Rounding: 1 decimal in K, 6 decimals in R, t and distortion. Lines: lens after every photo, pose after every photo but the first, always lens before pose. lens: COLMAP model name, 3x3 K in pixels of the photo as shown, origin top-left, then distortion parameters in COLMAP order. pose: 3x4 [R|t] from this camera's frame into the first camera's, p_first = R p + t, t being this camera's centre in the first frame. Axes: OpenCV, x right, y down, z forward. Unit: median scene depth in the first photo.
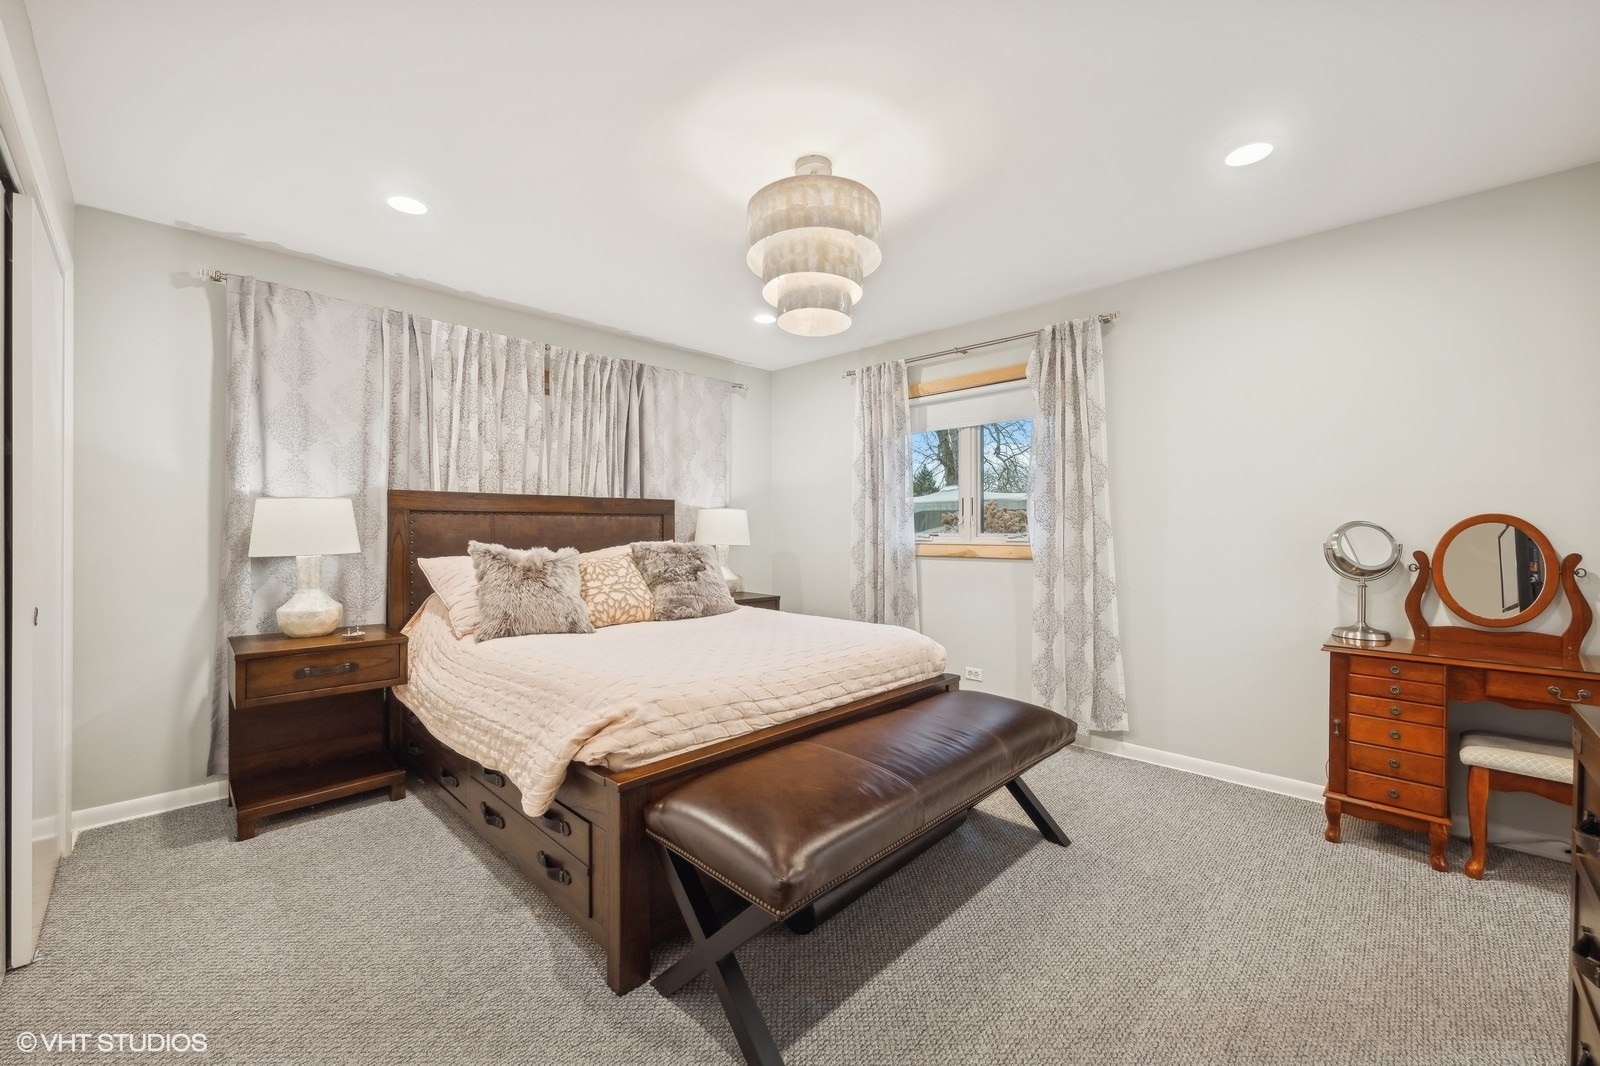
lens RADIAL K [[640.9, 0, 798.9], [0, 640.9, 529.9], [0, 0, 1]] dist [-0.005387, 0.001451]
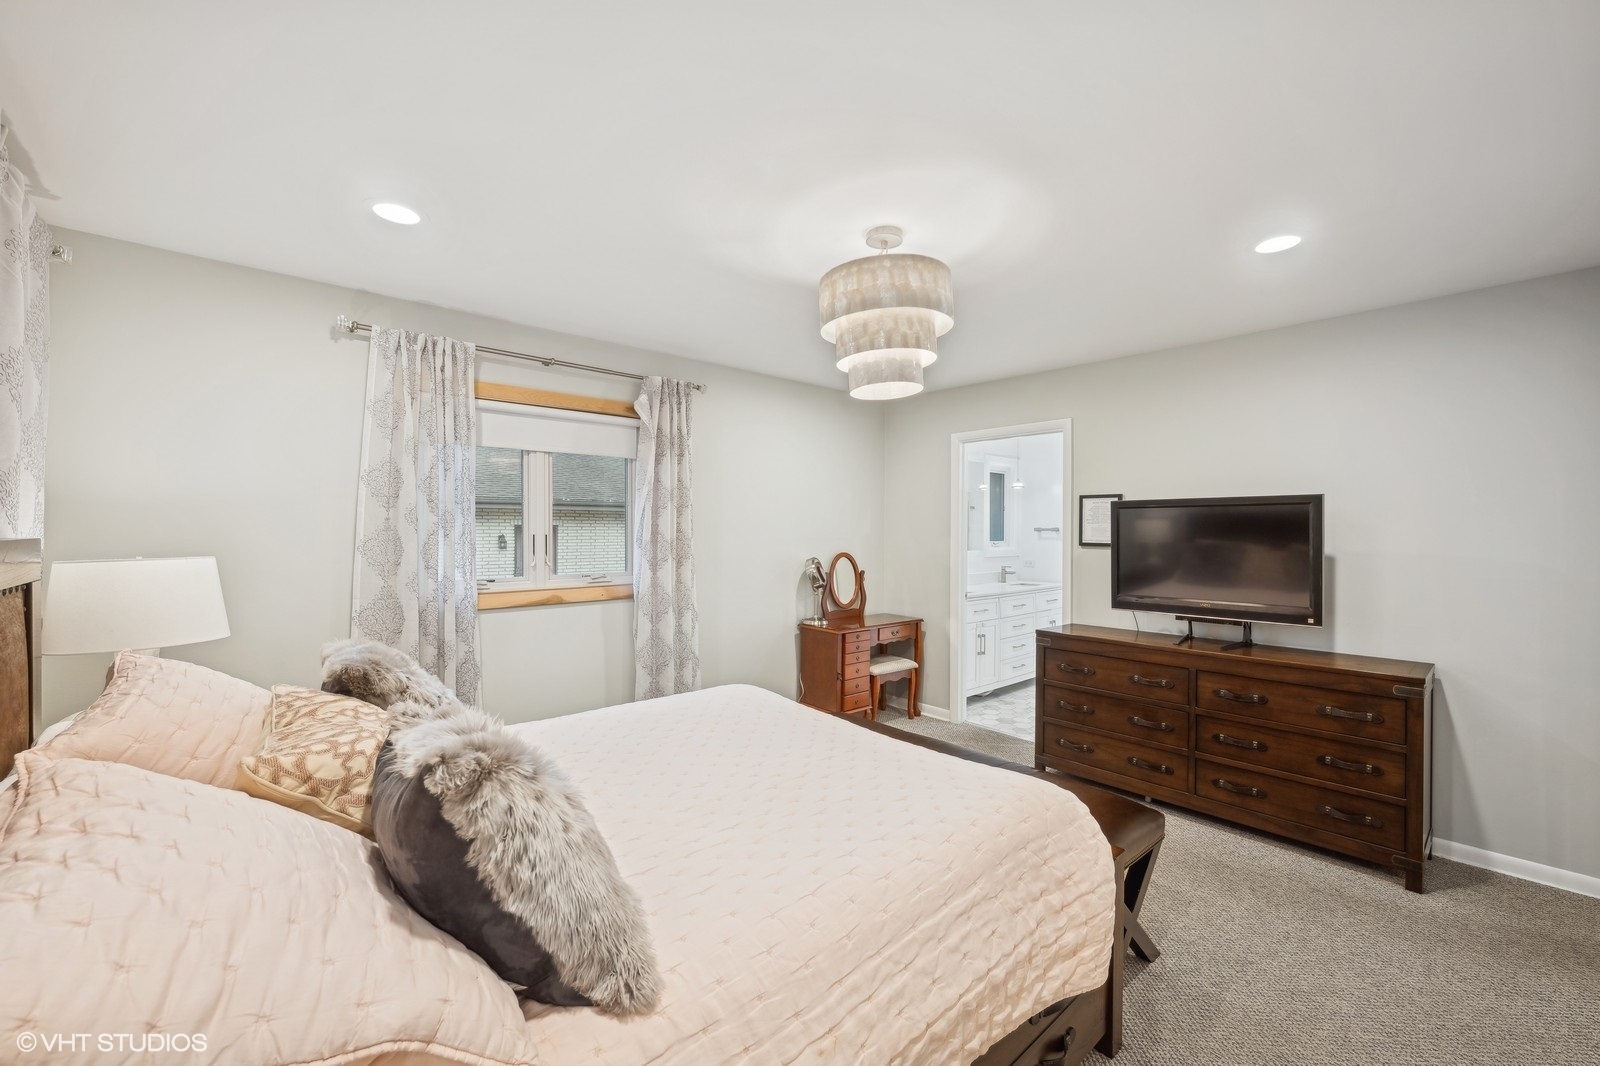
lens RADIAL K [[640.9, 0, 802.7], [0, 640.9, 531.3], [0, 0, 1]] dist [-0.005387, 0.001451]
pose [[0.062514, -0.004448, 0.998034, -0.758120], [-0.005908, 0.999971, 0.004827, -0.080789], [-0.998027, -0.006198, 0.062486, 0.802060]]
